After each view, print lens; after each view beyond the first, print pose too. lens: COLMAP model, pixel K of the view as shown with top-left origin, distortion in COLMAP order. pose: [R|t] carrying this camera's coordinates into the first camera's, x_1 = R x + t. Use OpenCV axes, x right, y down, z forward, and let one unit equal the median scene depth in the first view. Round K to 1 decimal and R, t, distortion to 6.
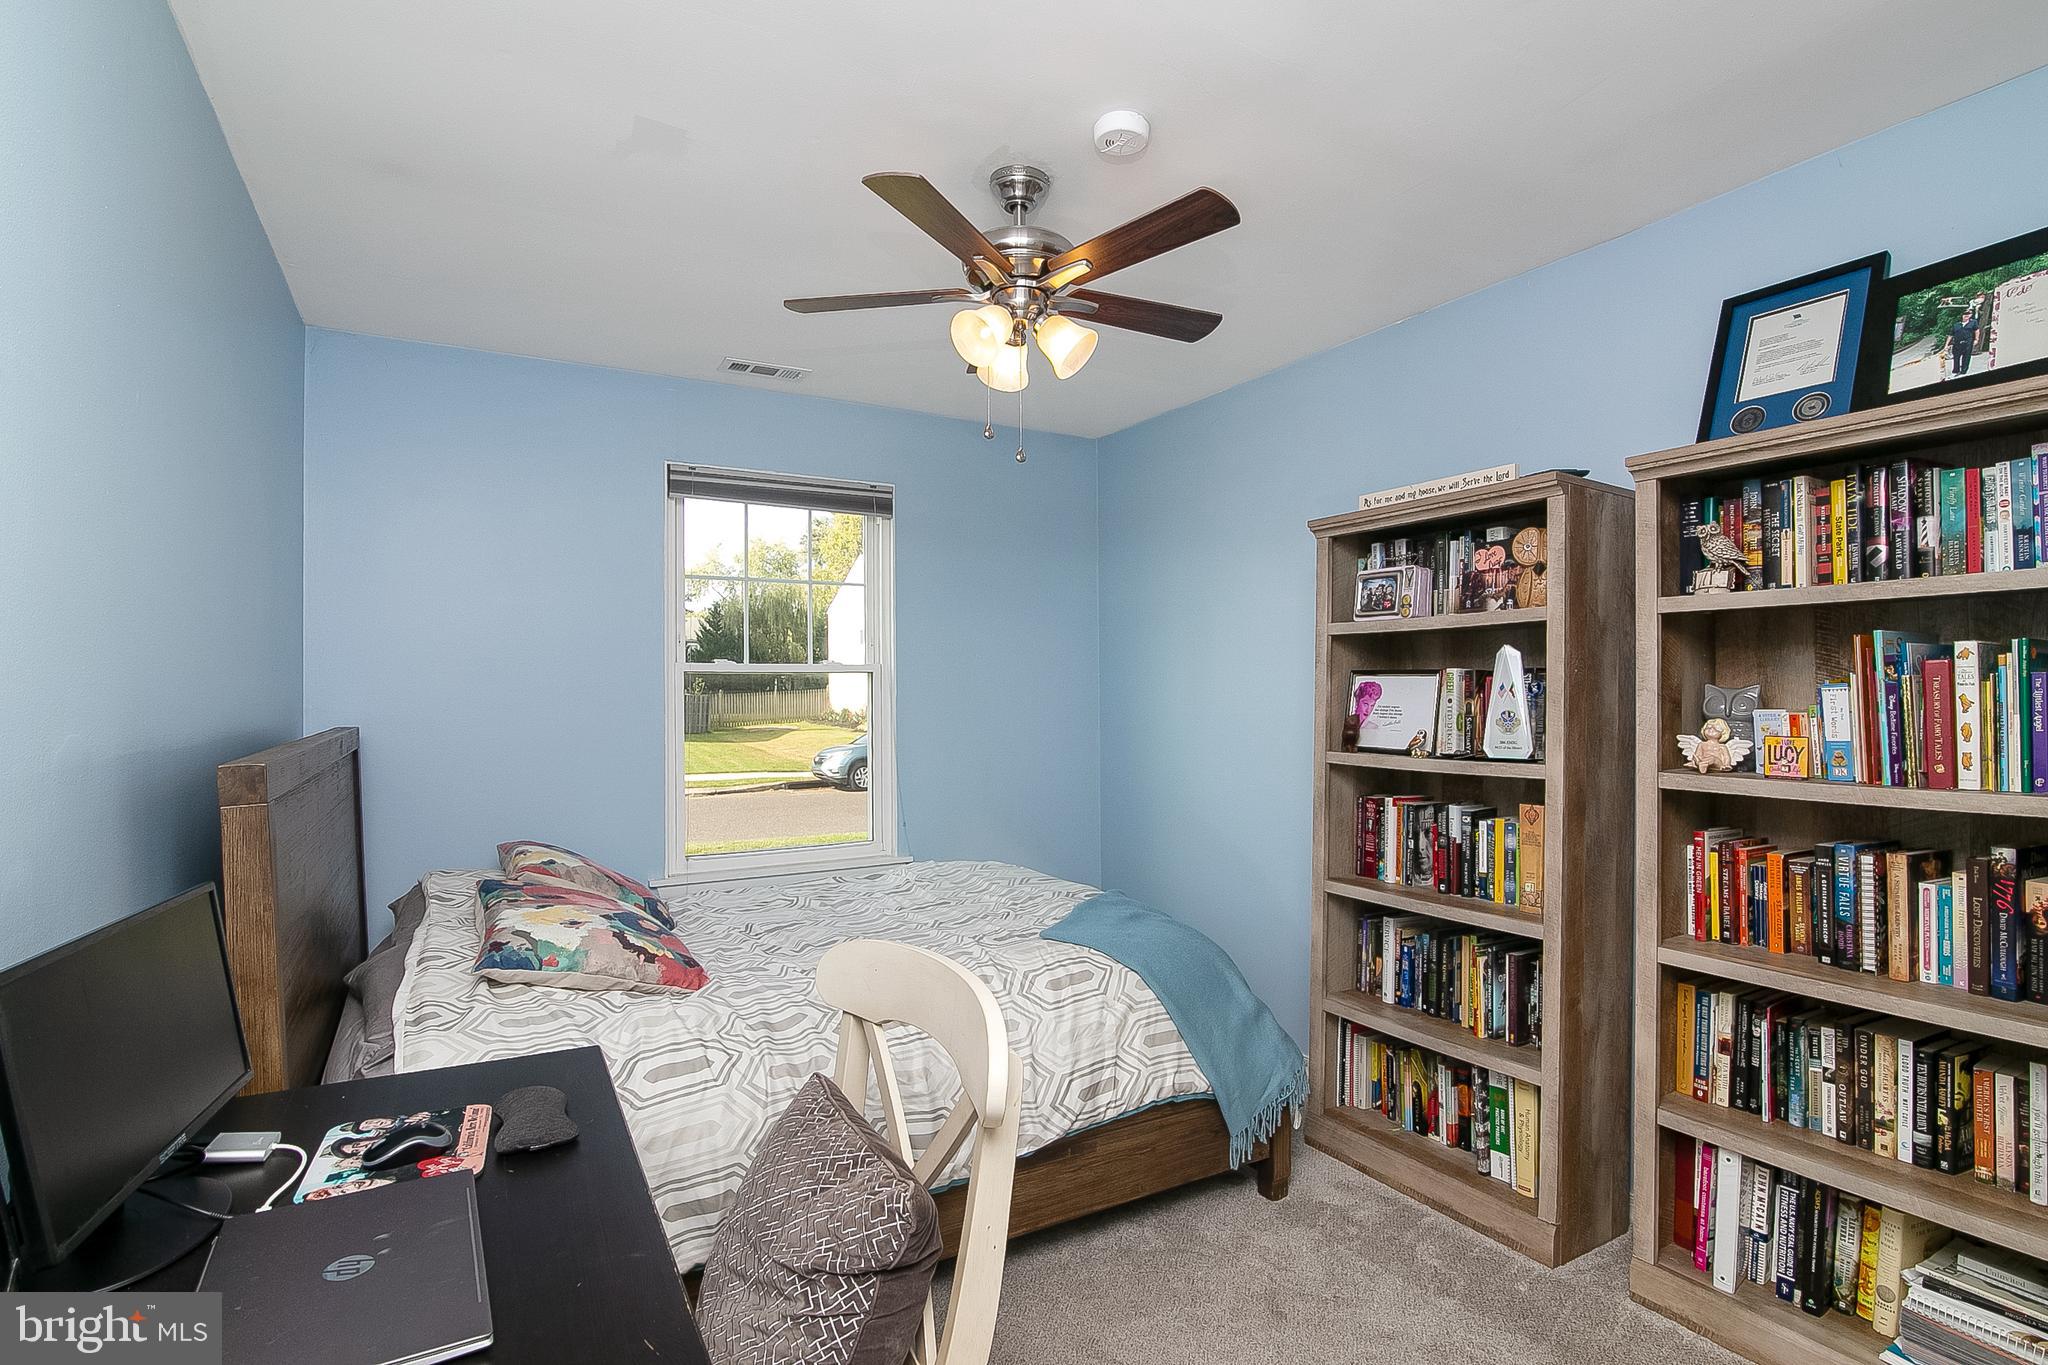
lens RADIAL K [[954.8, 0, 1024.0], [0, 954.8, 682.5], [0, 0, 1]] dist [-0.018601, 0.000200]
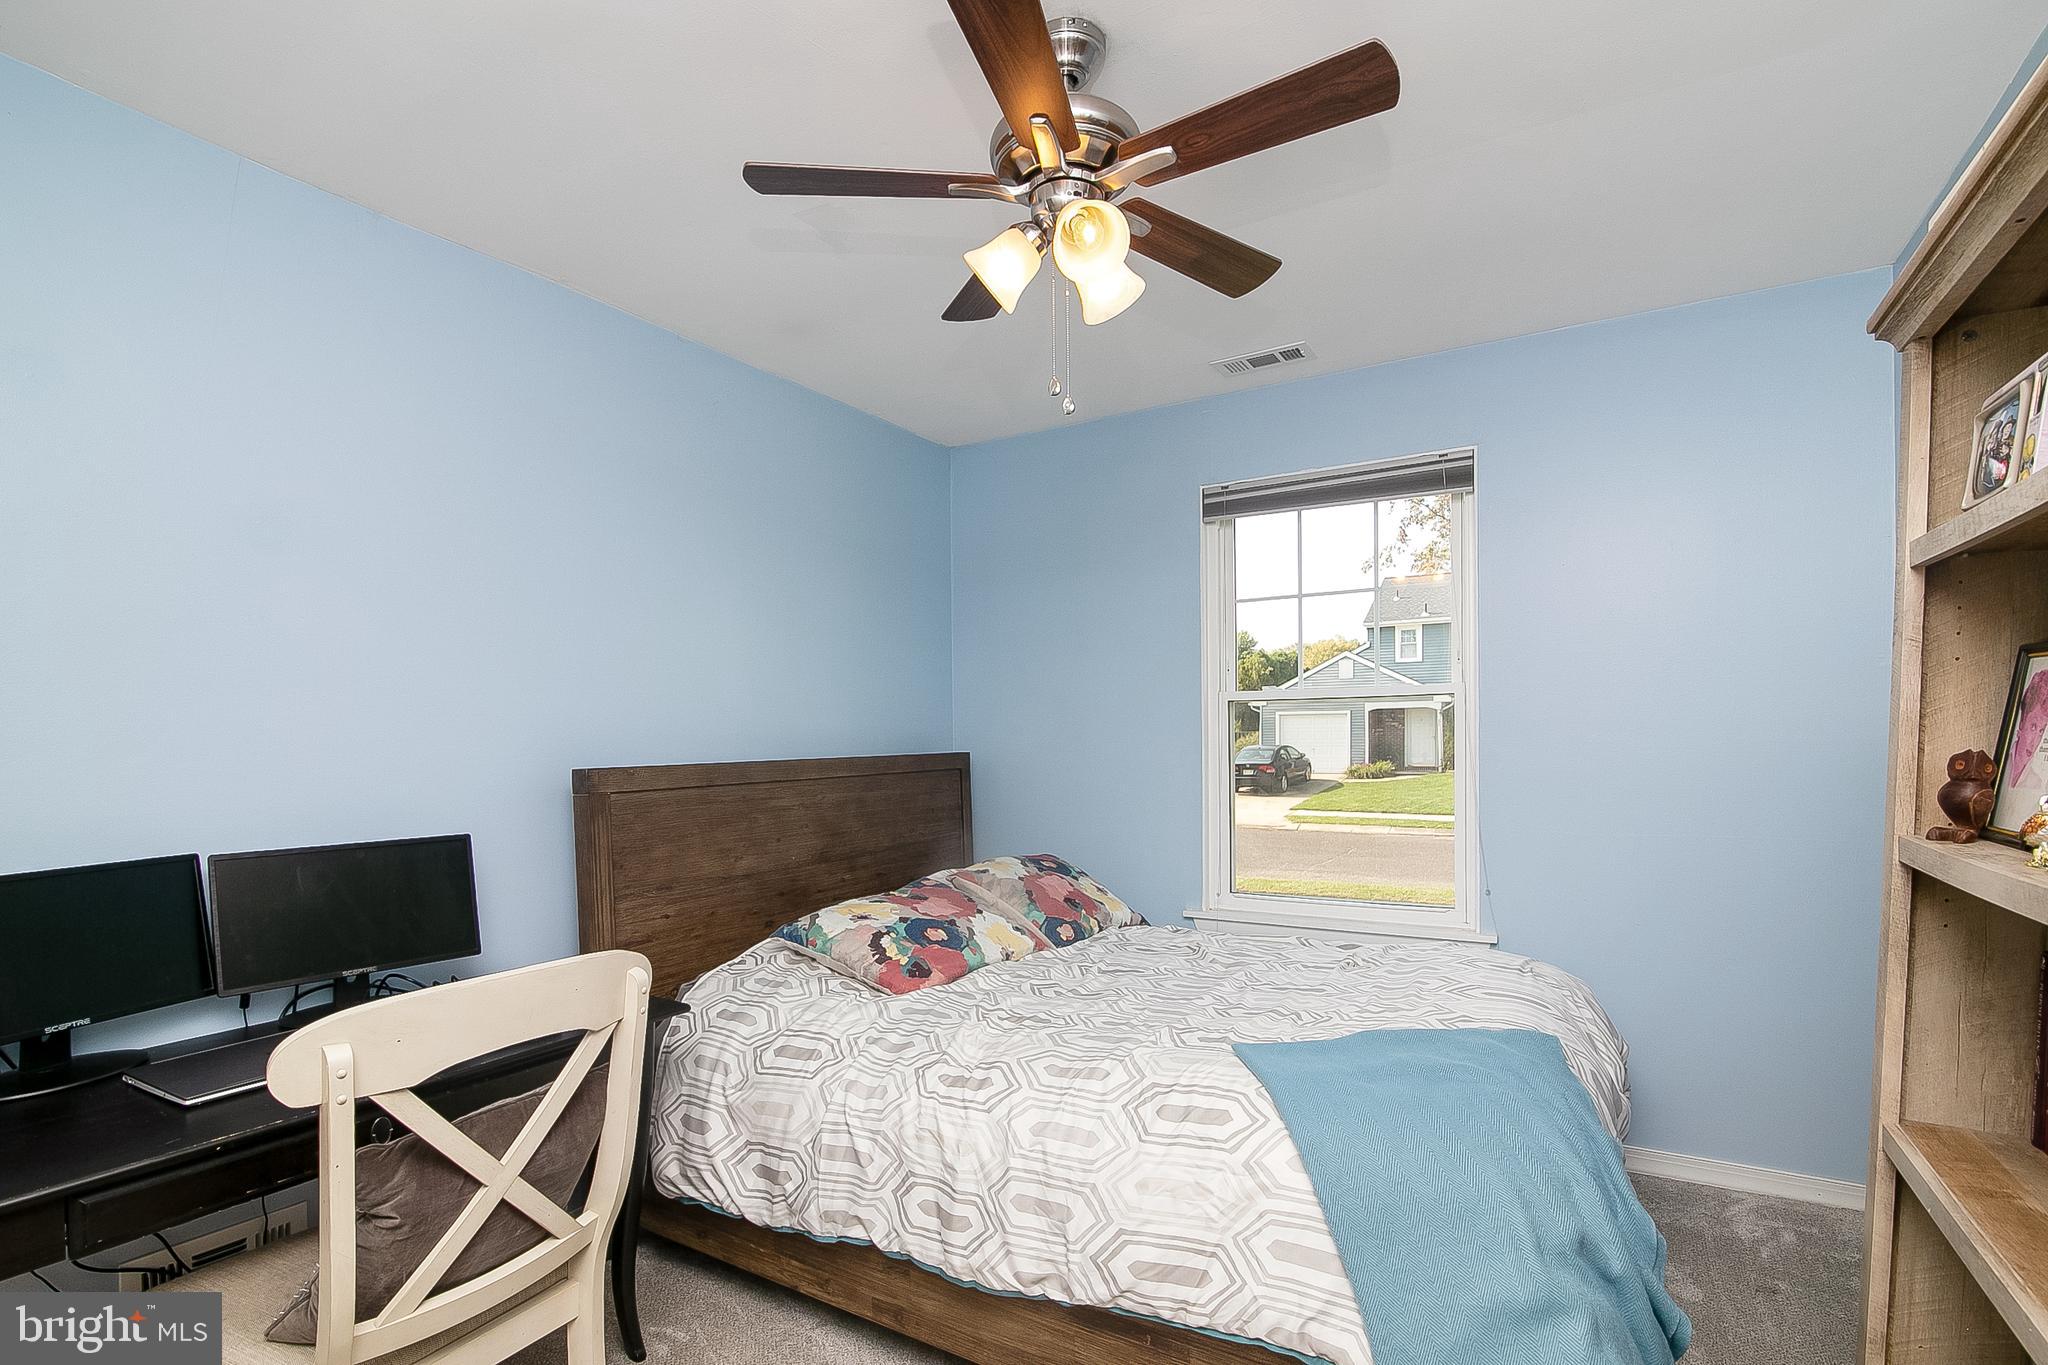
lens RADIAL K [[979.2, 0, 1022.7], [0, 979.2, 742.4], [0, 0, 1]] dist [-0.002171, -0.000021]
pose [[0.496887, 0.003328, -0.867809, 0.605953], [0.012913, 0.999854, 0.011227, 0.022887], [0.867719, -0.016785, 0.496772, 0.514208]]
